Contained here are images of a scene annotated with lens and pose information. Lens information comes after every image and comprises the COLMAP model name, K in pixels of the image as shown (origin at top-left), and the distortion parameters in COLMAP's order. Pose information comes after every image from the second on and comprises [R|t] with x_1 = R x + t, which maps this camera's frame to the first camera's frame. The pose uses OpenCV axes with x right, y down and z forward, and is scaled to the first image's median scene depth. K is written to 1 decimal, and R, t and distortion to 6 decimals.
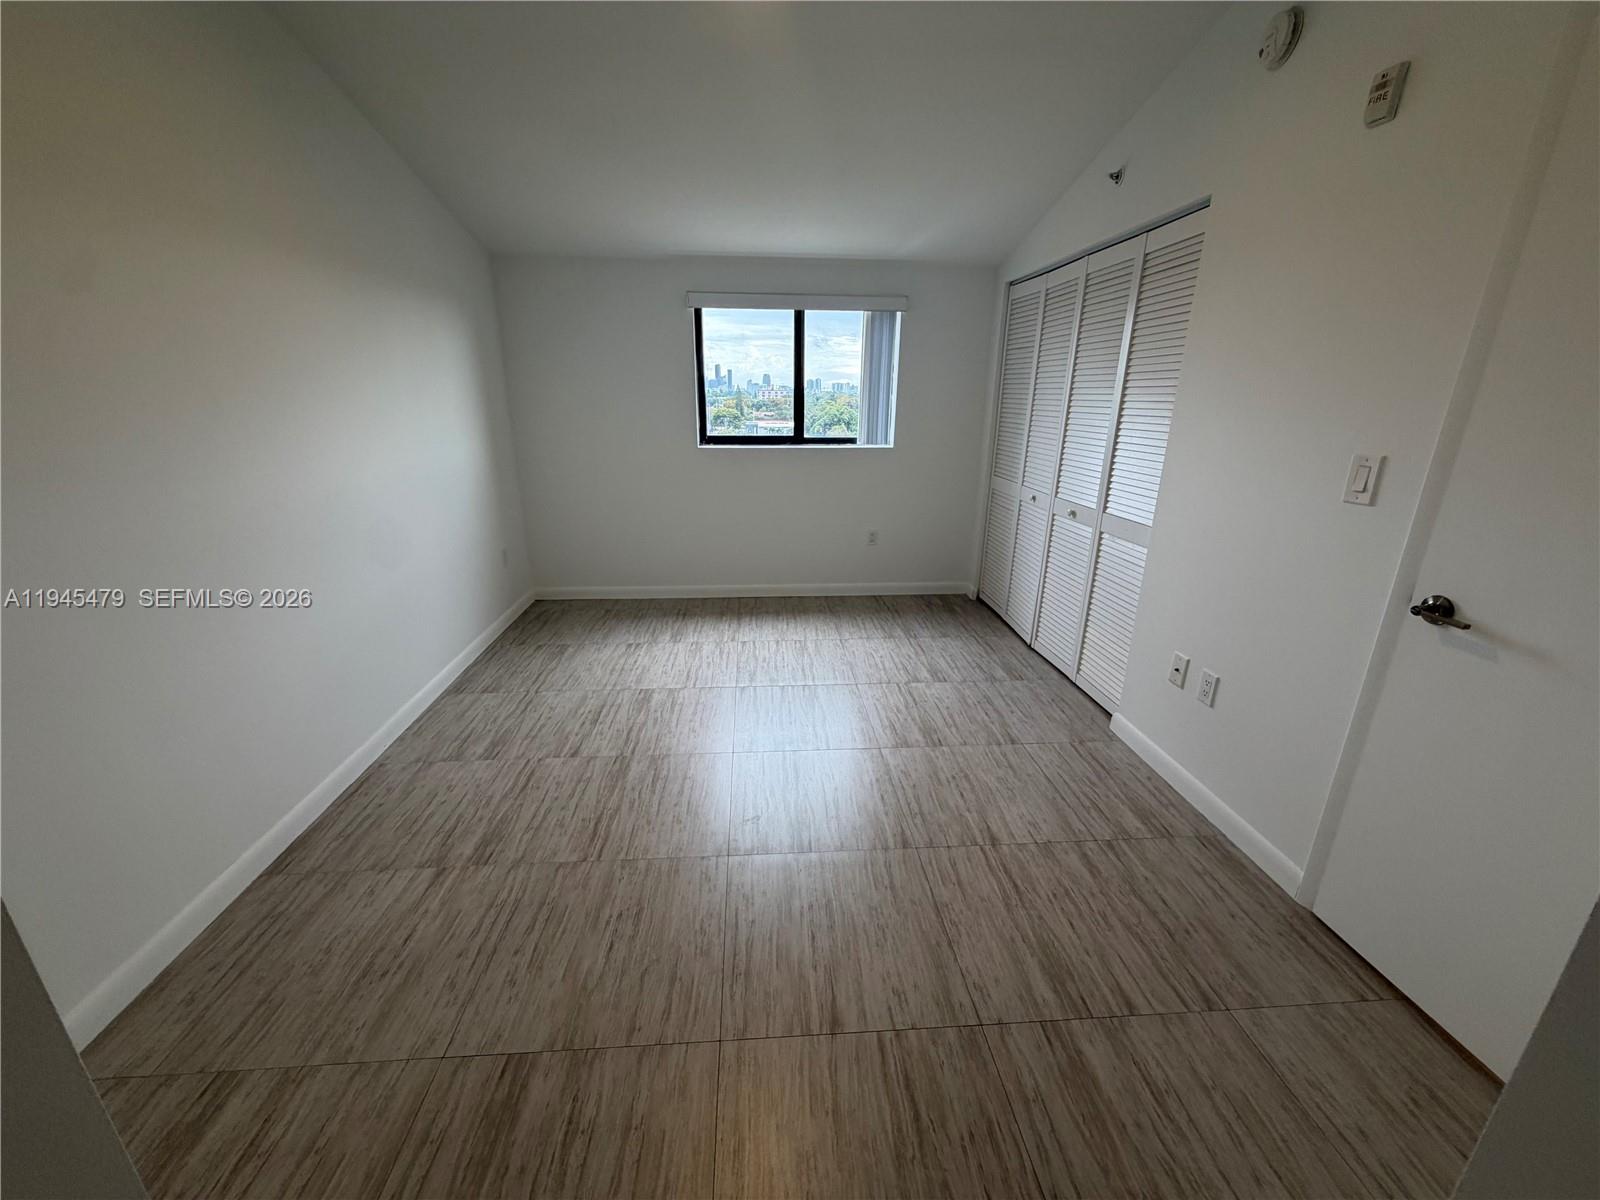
lens RADIAL K [[634.2, 0, 791.0], [0, 634.2, 603.6], [0, 0, 1]] dist [-0.000542, 0.000211]
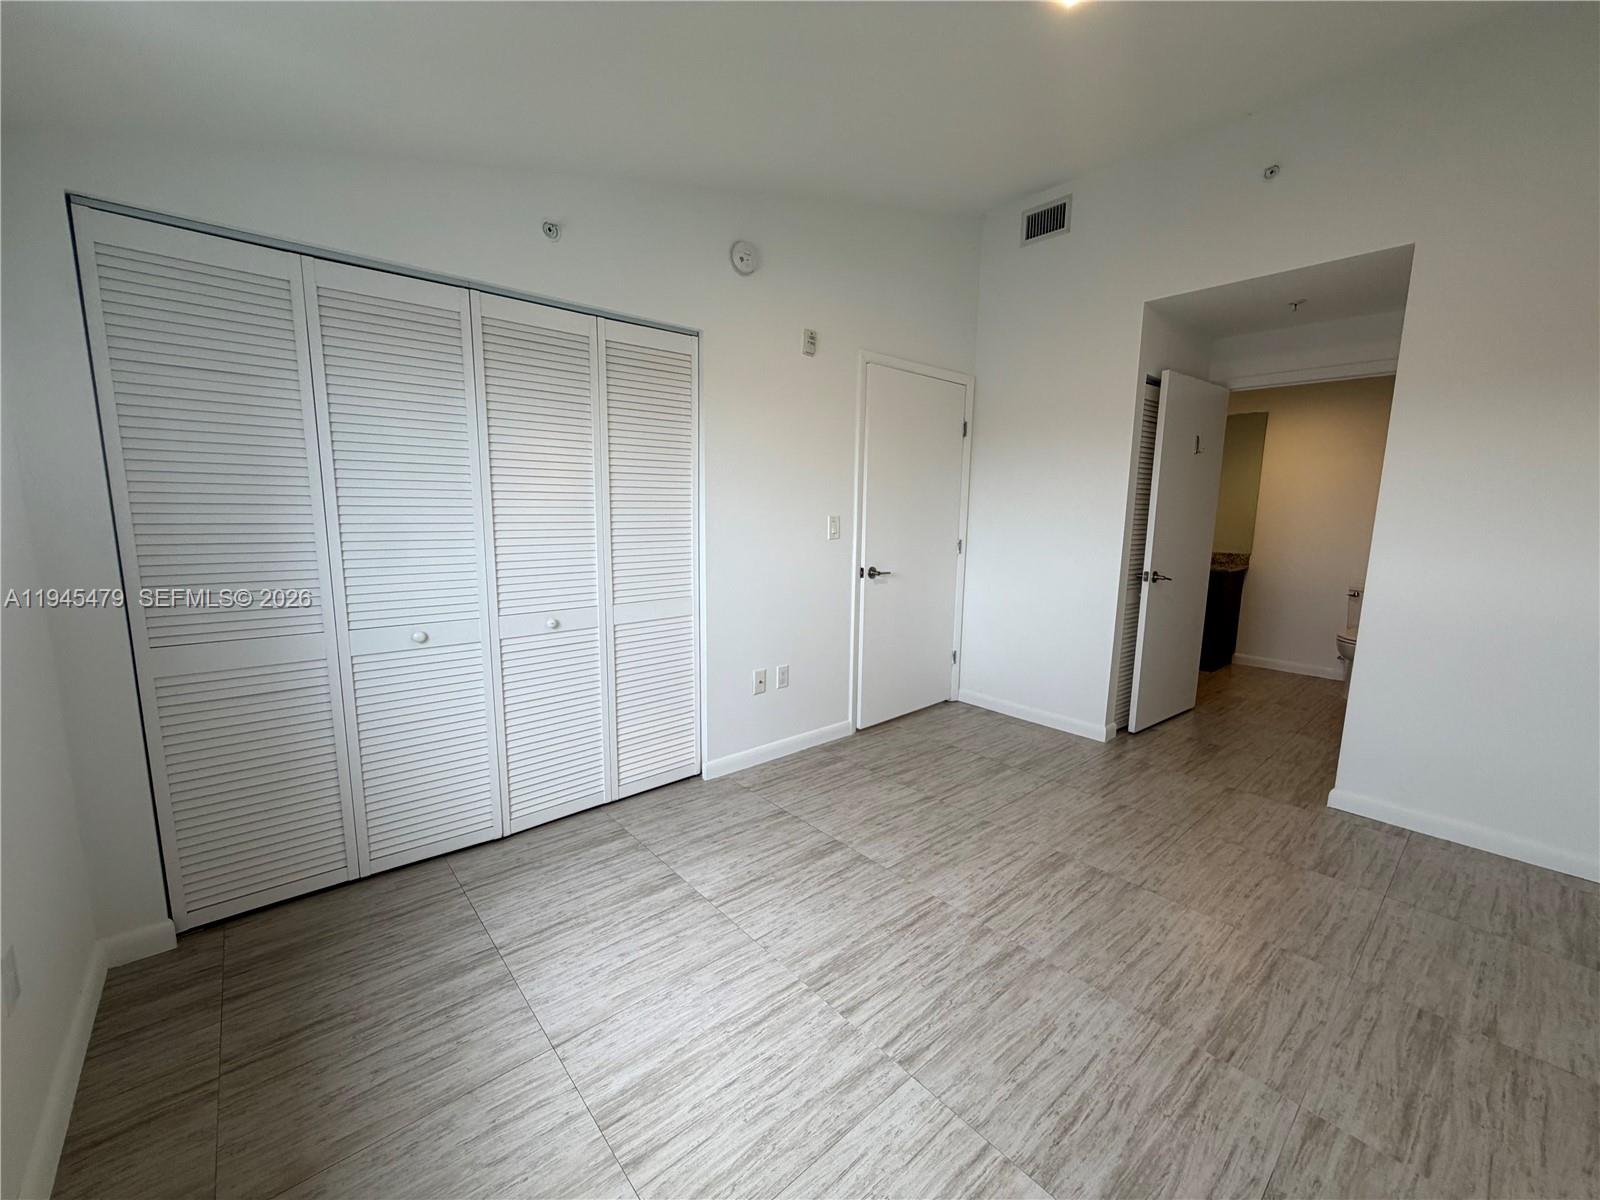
lens RADIAL K [[634.2, 0, 800.8], [0, 634.2, 601.5], [0, 0, 1]] dist [-0.000542, 0.000211]
pose [[-0.607319, -0.134443, 0.783000, -0.434096], [0.233454, 0.911864, 0.337644, -0.443508], [-0.759383, 0.387852, -0.522406, 1.430534]]
